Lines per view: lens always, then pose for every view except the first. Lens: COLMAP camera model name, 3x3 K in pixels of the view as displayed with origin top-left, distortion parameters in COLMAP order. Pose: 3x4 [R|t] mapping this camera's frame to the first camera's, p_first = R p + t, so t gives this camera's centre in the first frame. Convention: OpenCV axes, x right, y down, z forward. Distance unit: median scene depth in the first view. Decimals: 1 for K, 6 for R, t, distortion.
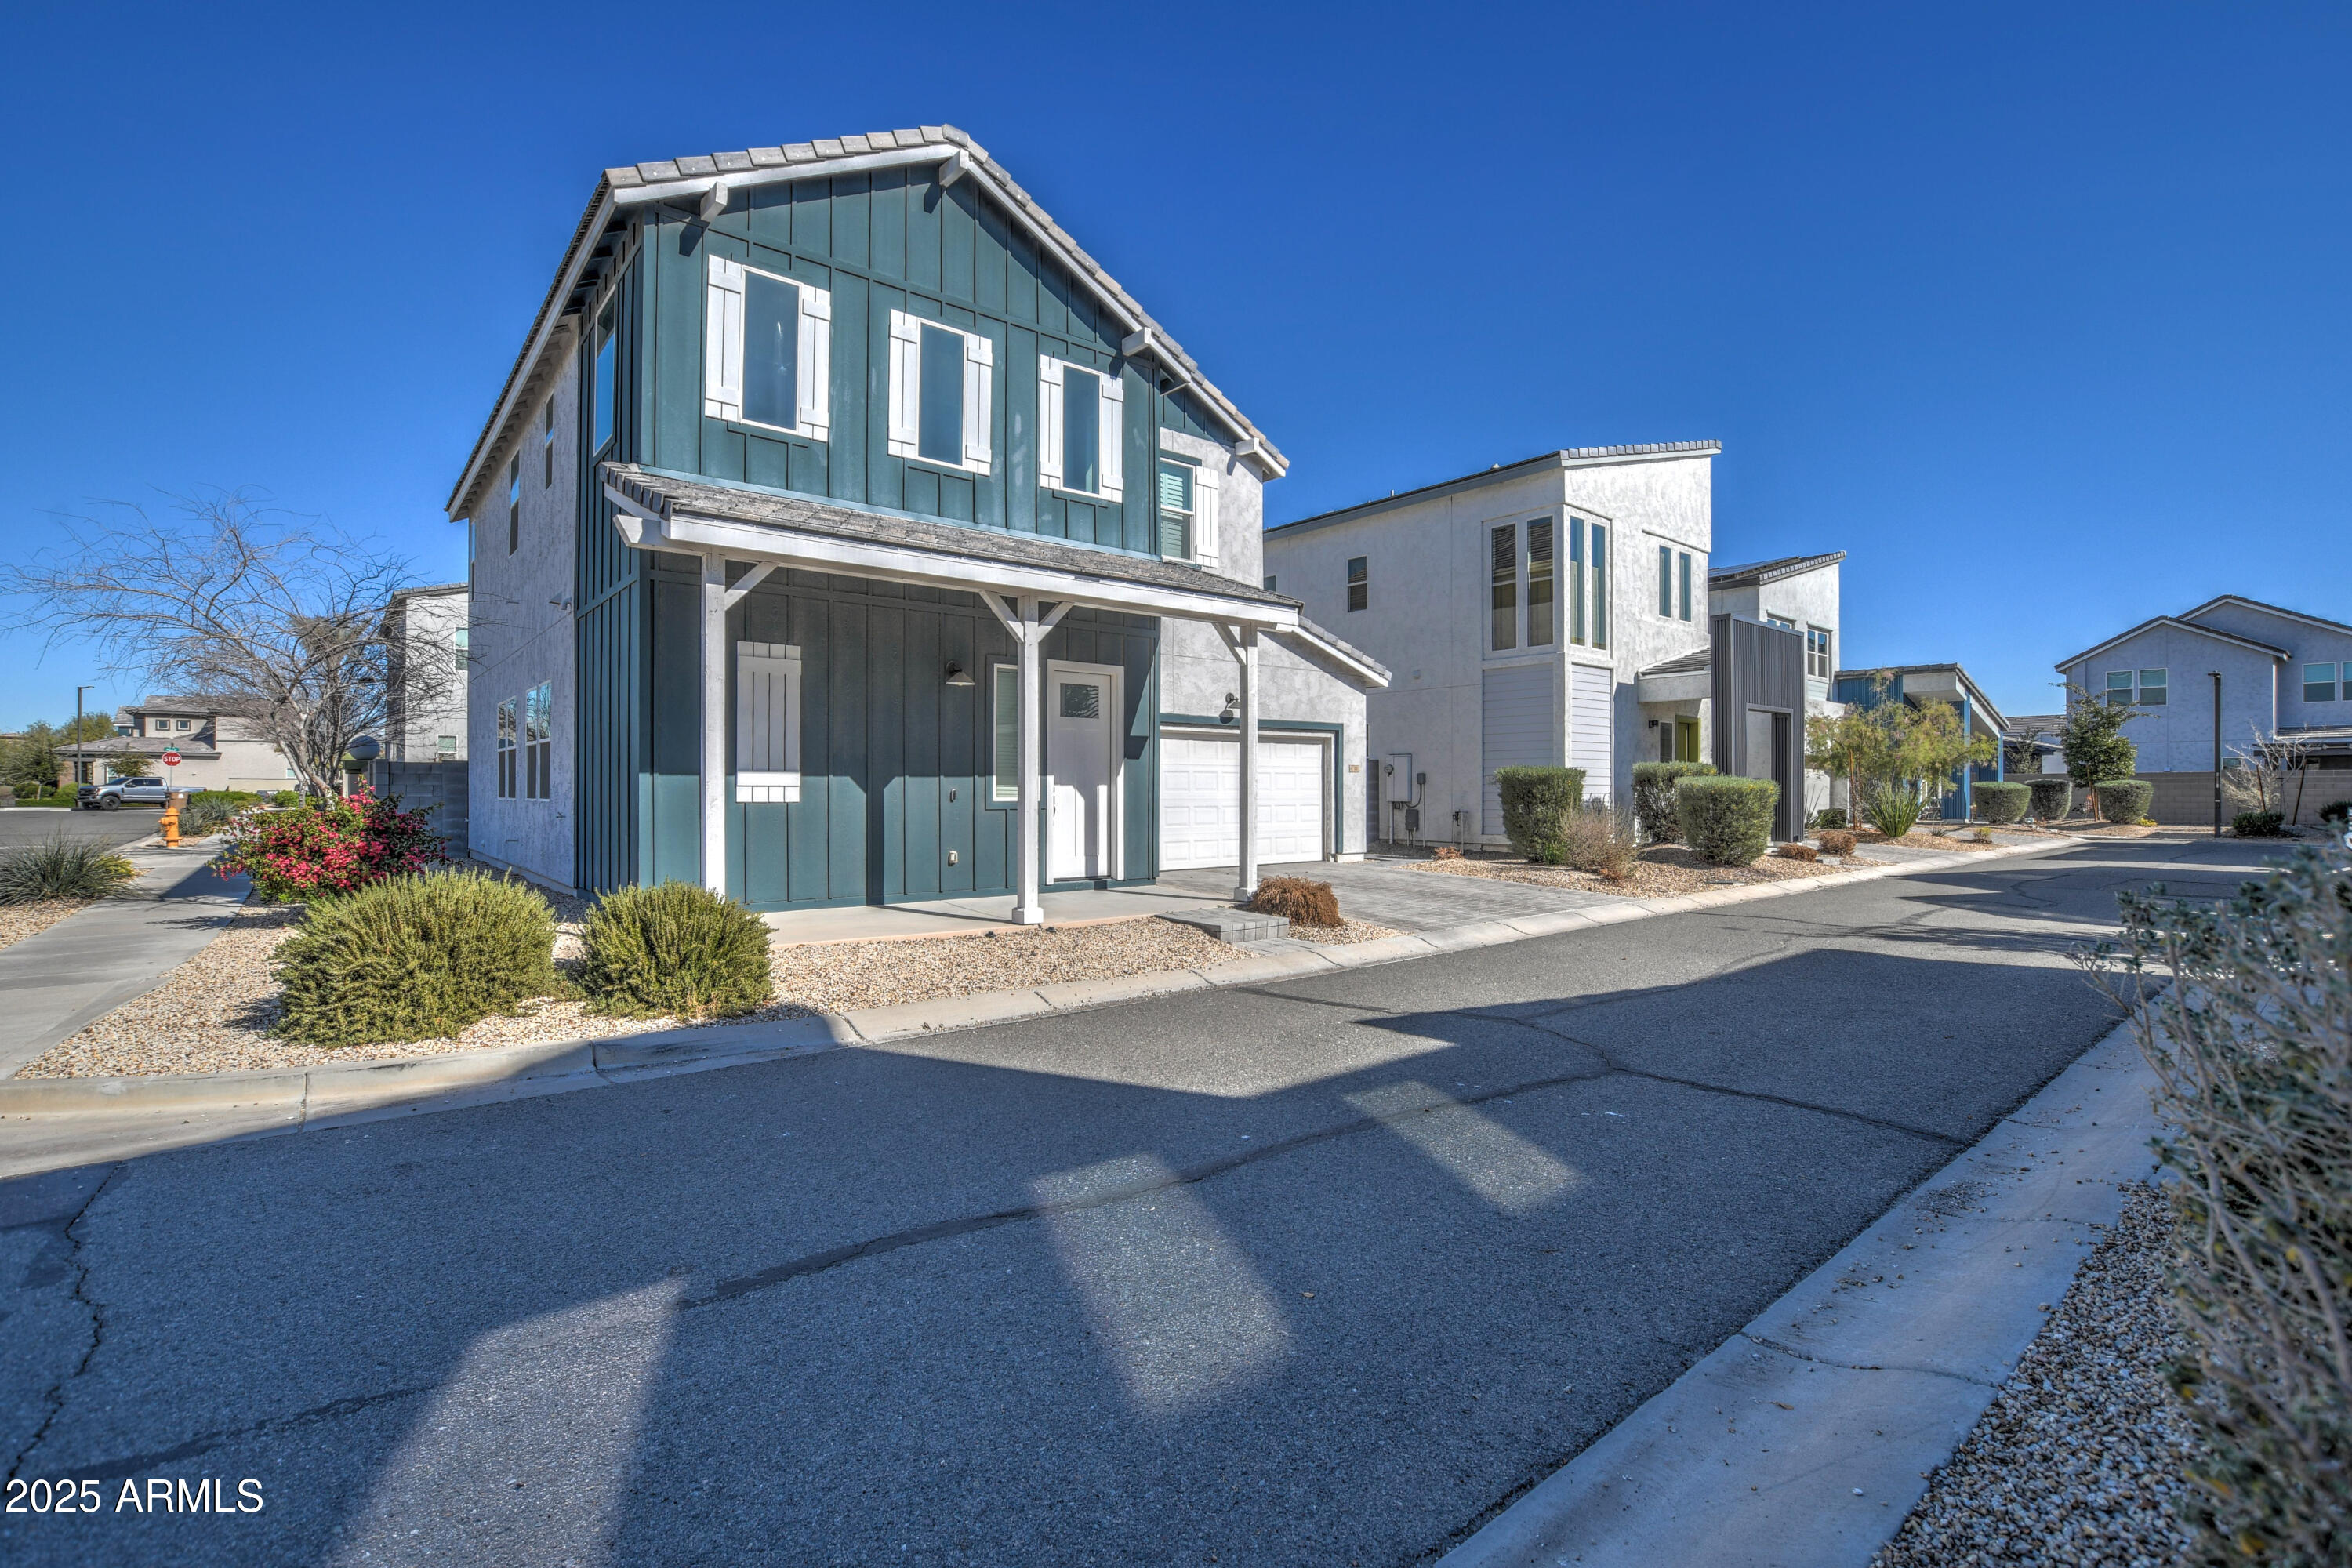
lens RADIAL K [[1072.7, 0, 1188.5], [0, 1072.7, 794.1], [0, 0, 1]] dist [-0.036154, 0.000565]
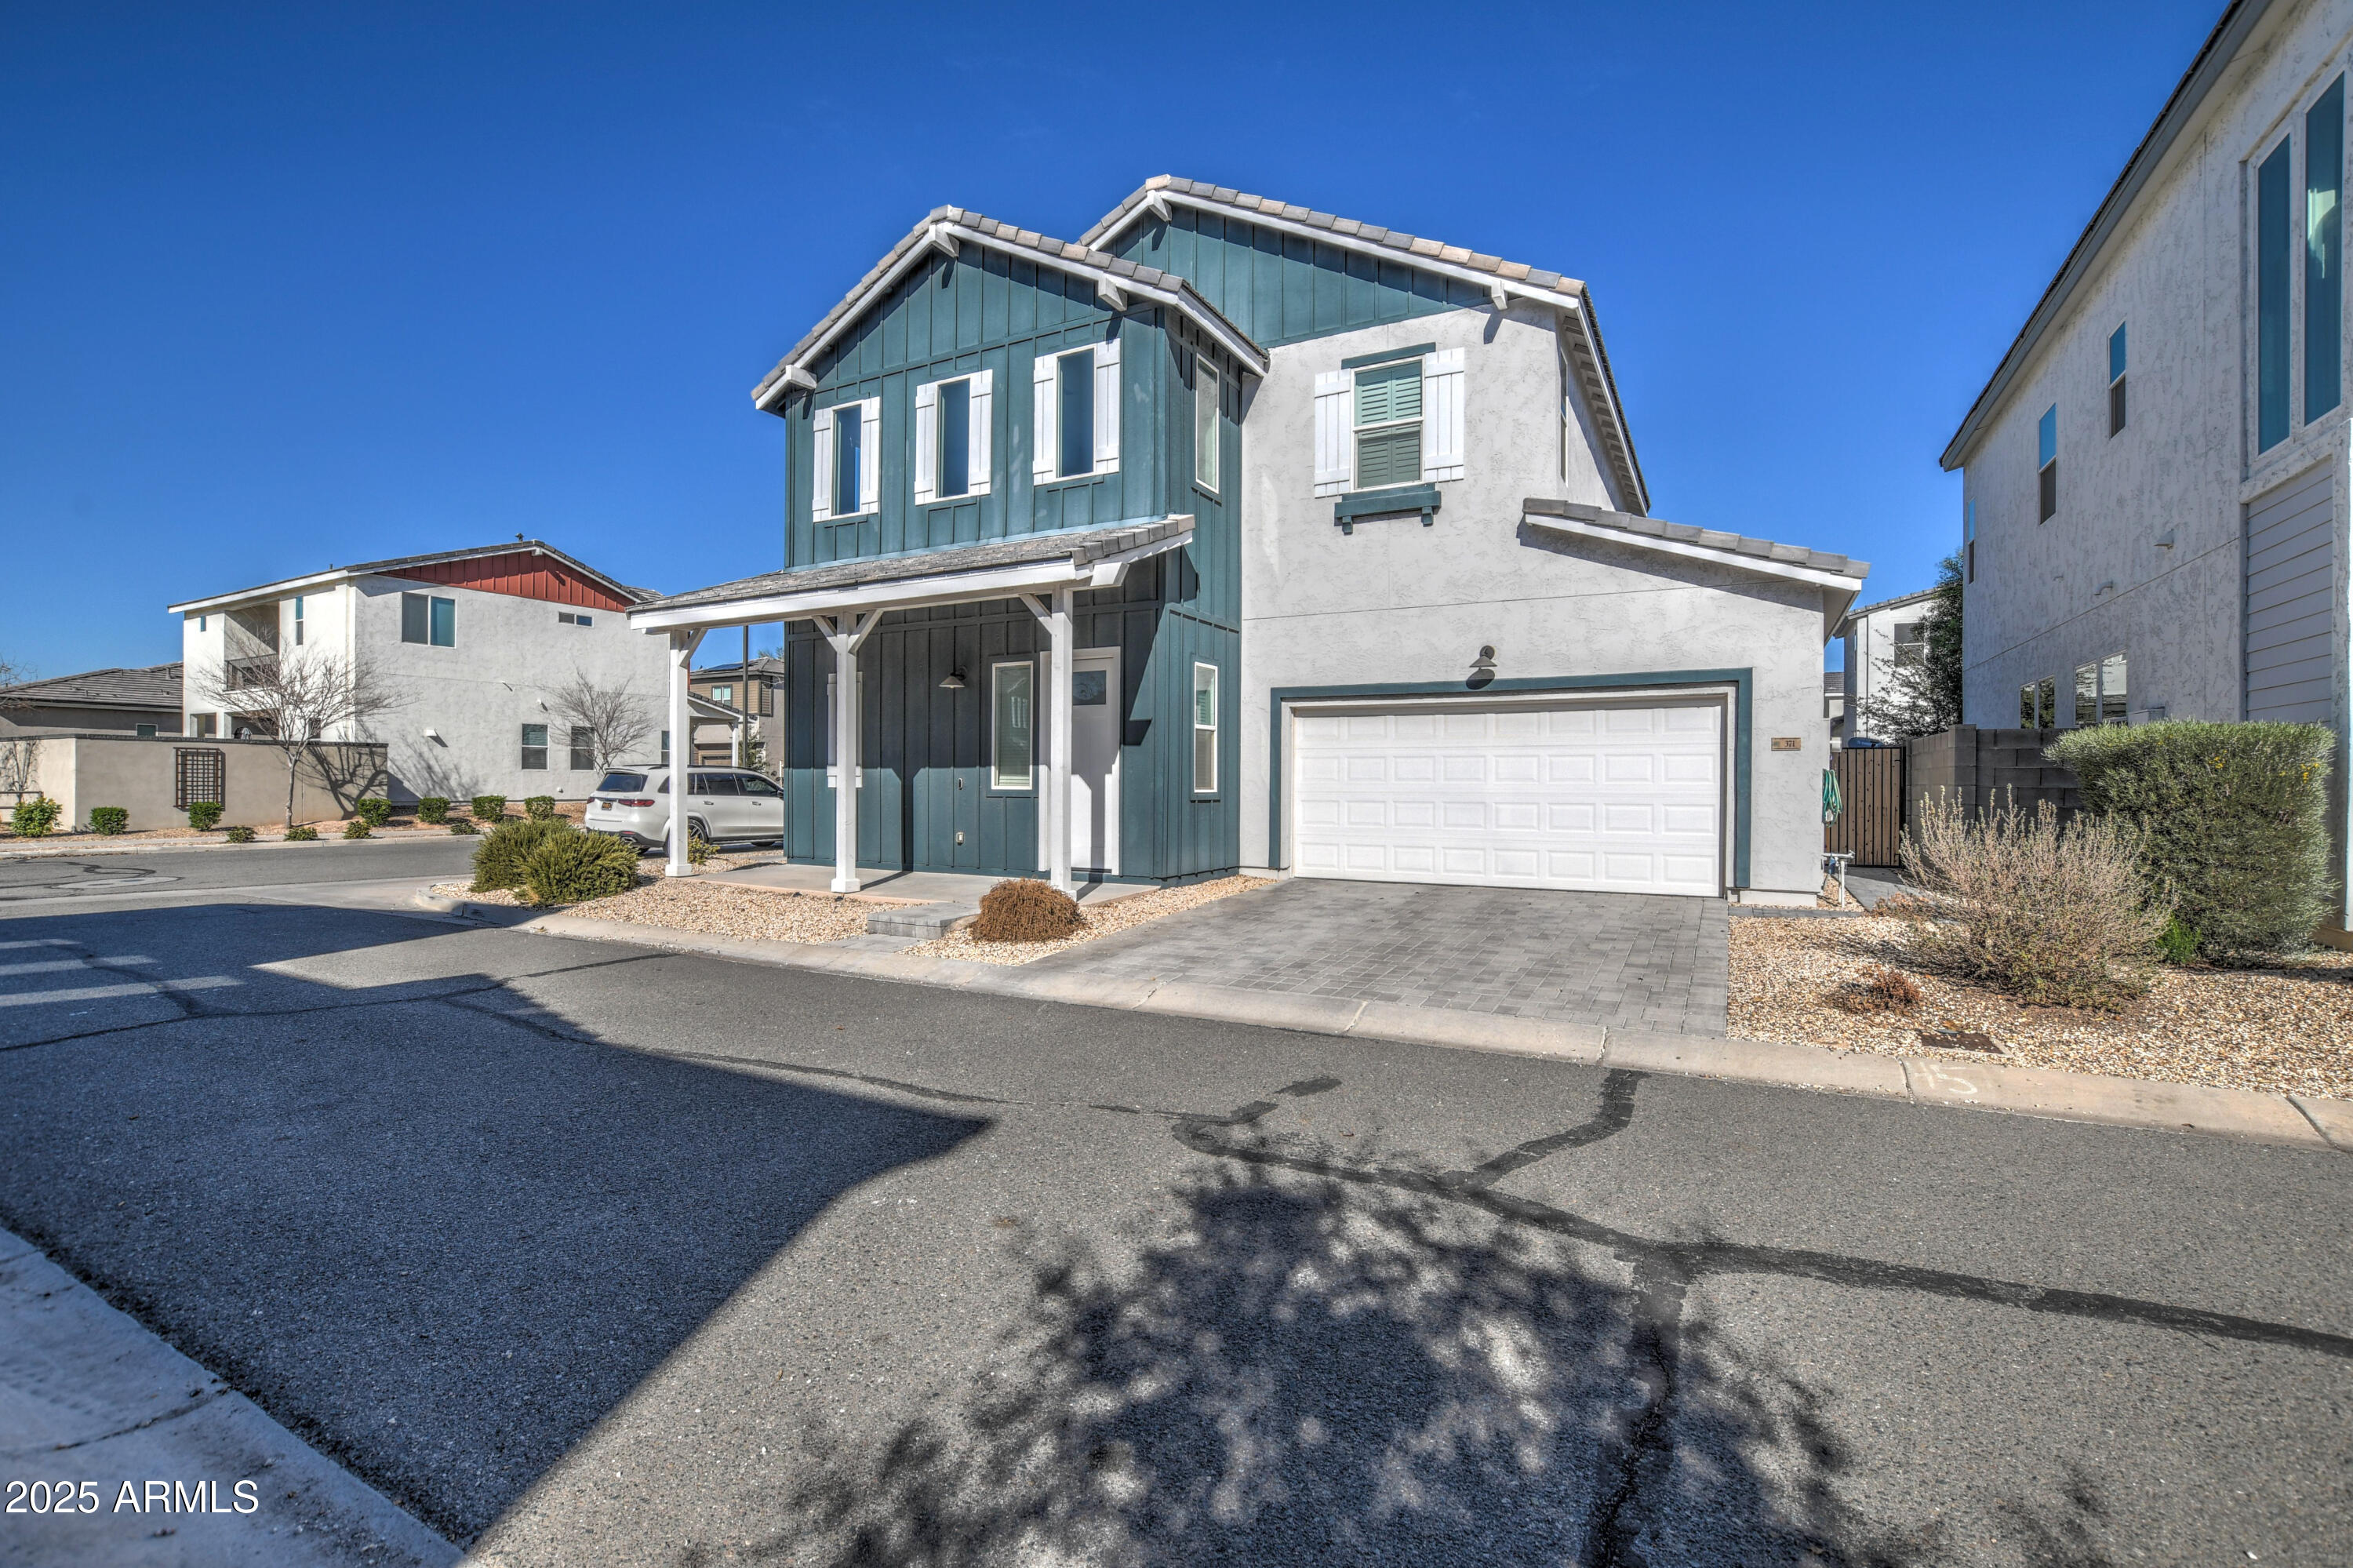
lens RADIAL K [[1056.6, 0, 1165.1], [0, 1056.6, 790.4], [0, 0, 1]] dist [-0.030480, 0.002543]
pose [[0.353914, 0.006866, -0.935253, 0.833863], [-0.006778, 0.999966, 0.004776, 0.001288], [0.935253, 0.004649, 0.353948, 0.732760]]
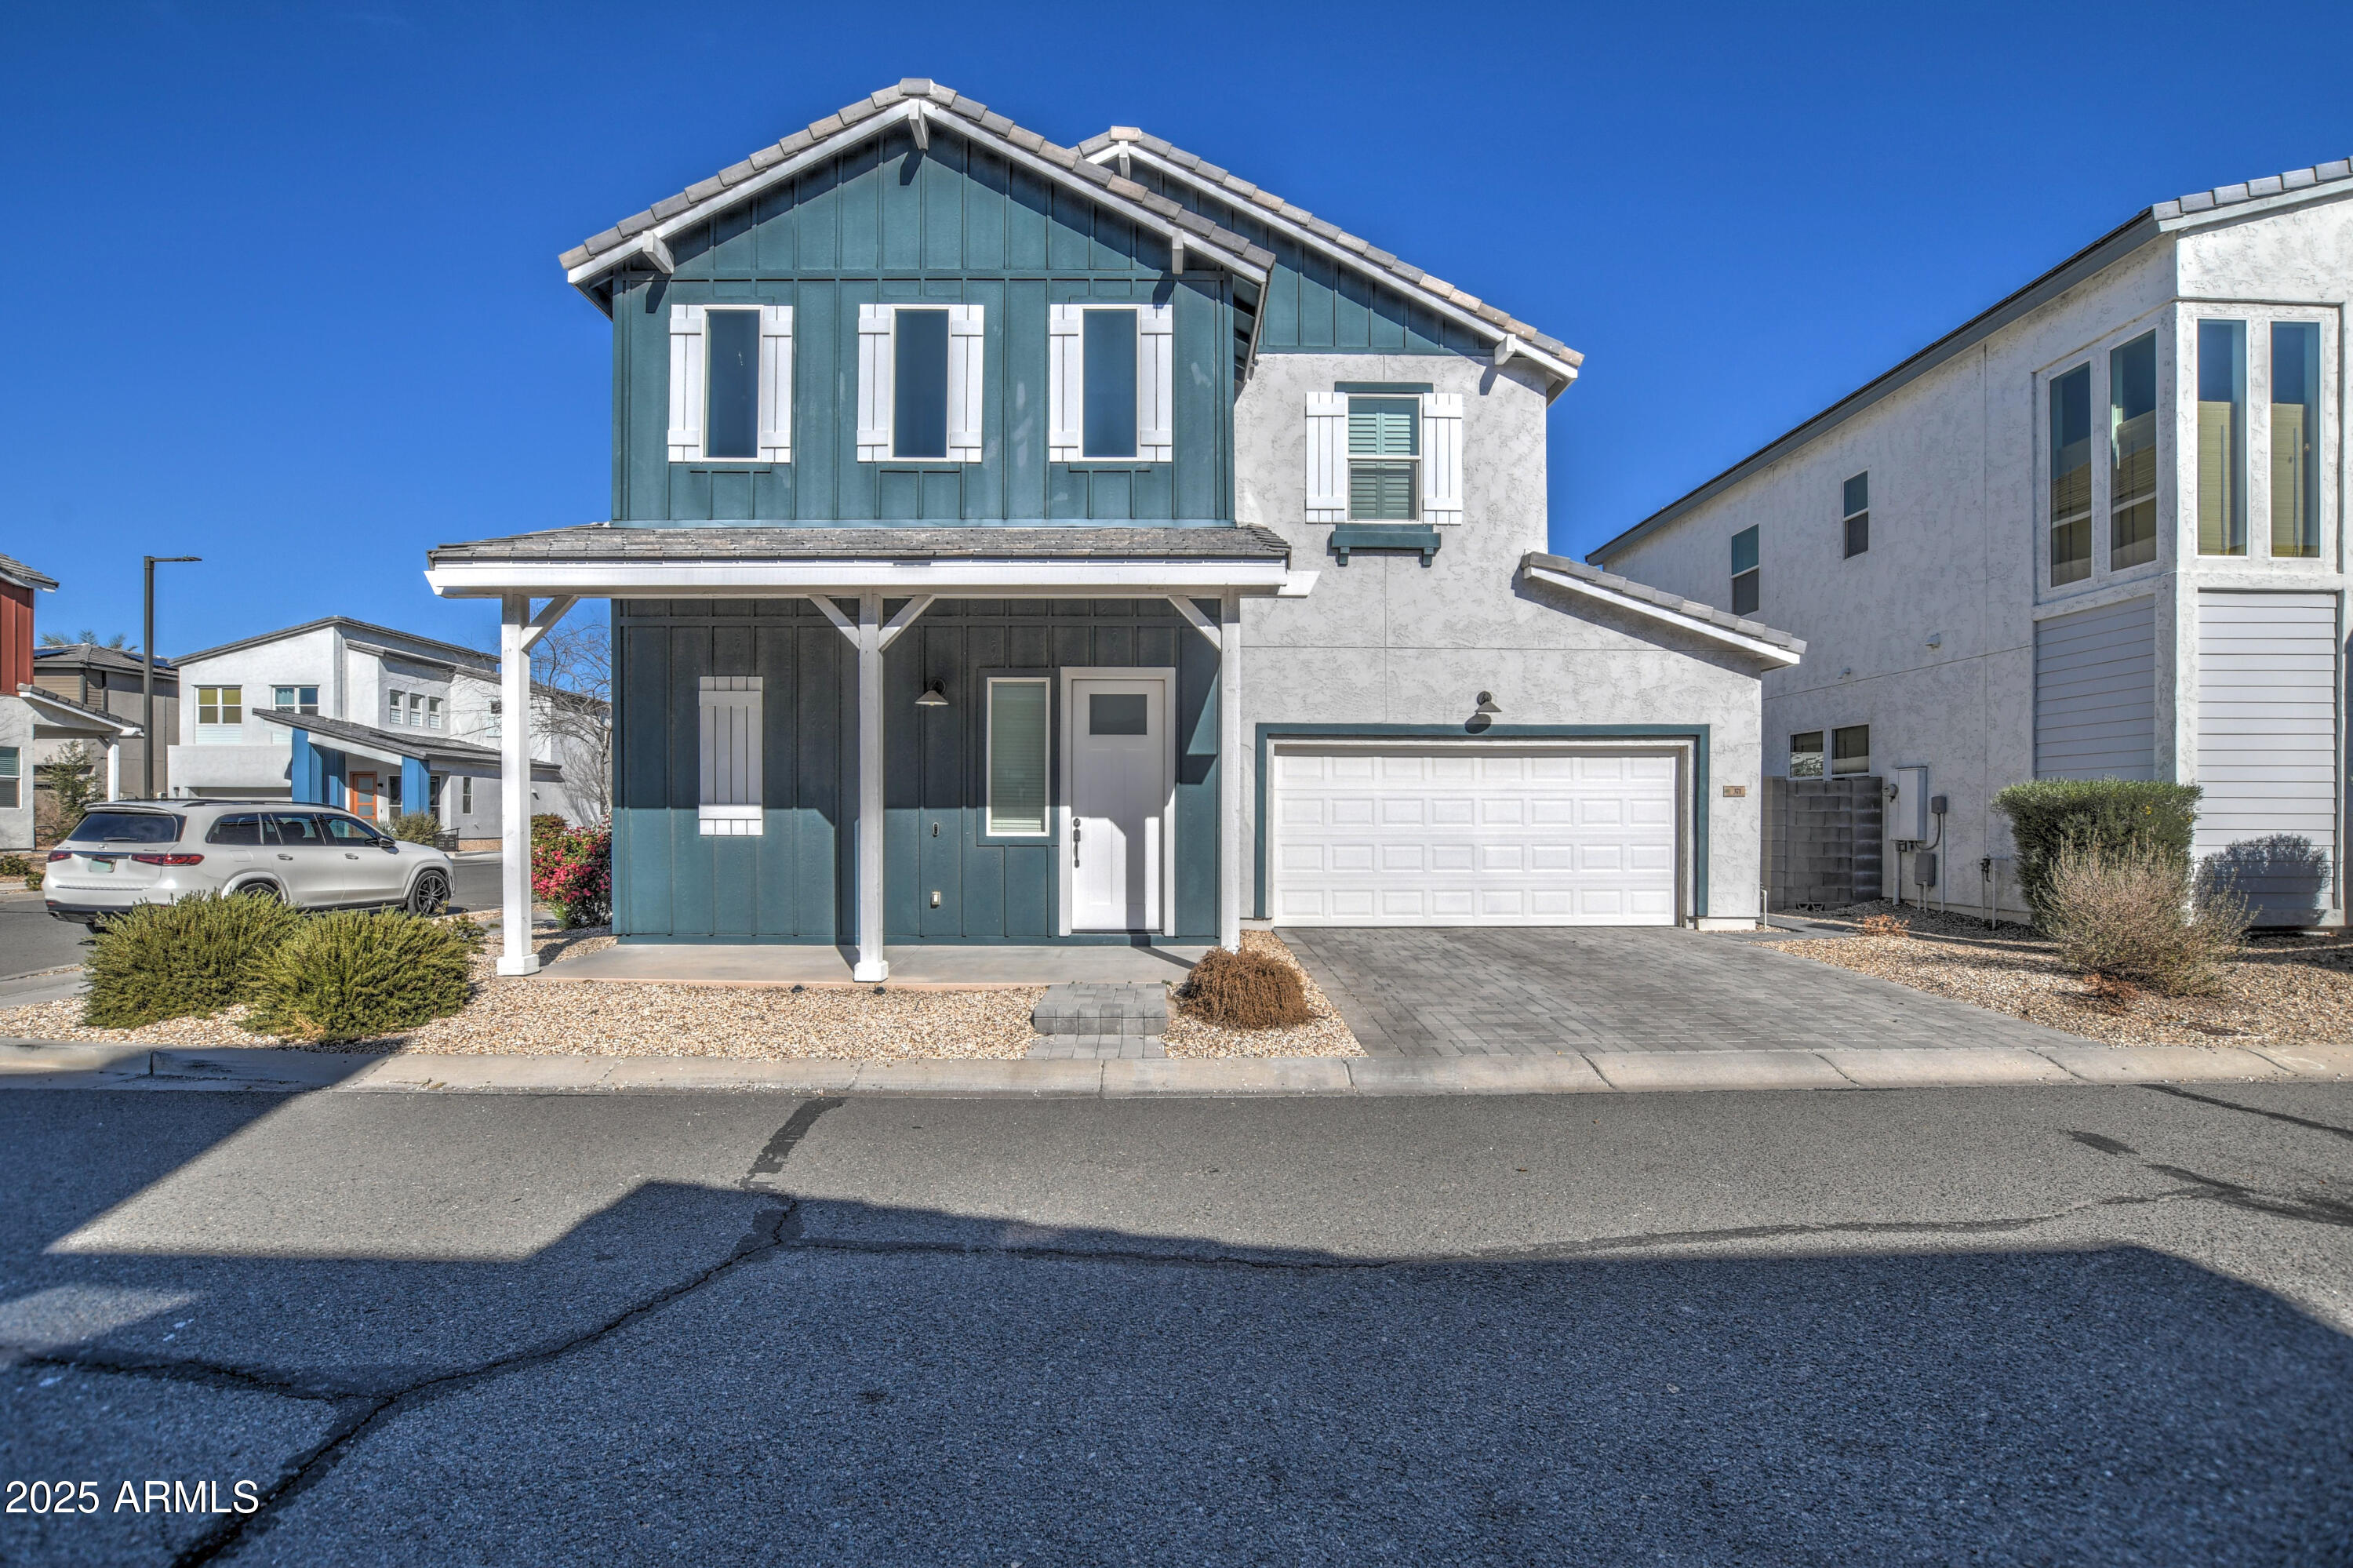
lens RADIAL K [[1064.9, 0, 1173.2], [0, 1064.9, 834.2], [0, 0, 1]] dist [-0.029002, 0.001185]
pose [[0.770700, 0.006996, -0.637160, 0.453399], [-0.002263, 0.999963, 0.008242, -0.002278], [0.637194, -0.004910, 0.770687, 0.403106]]
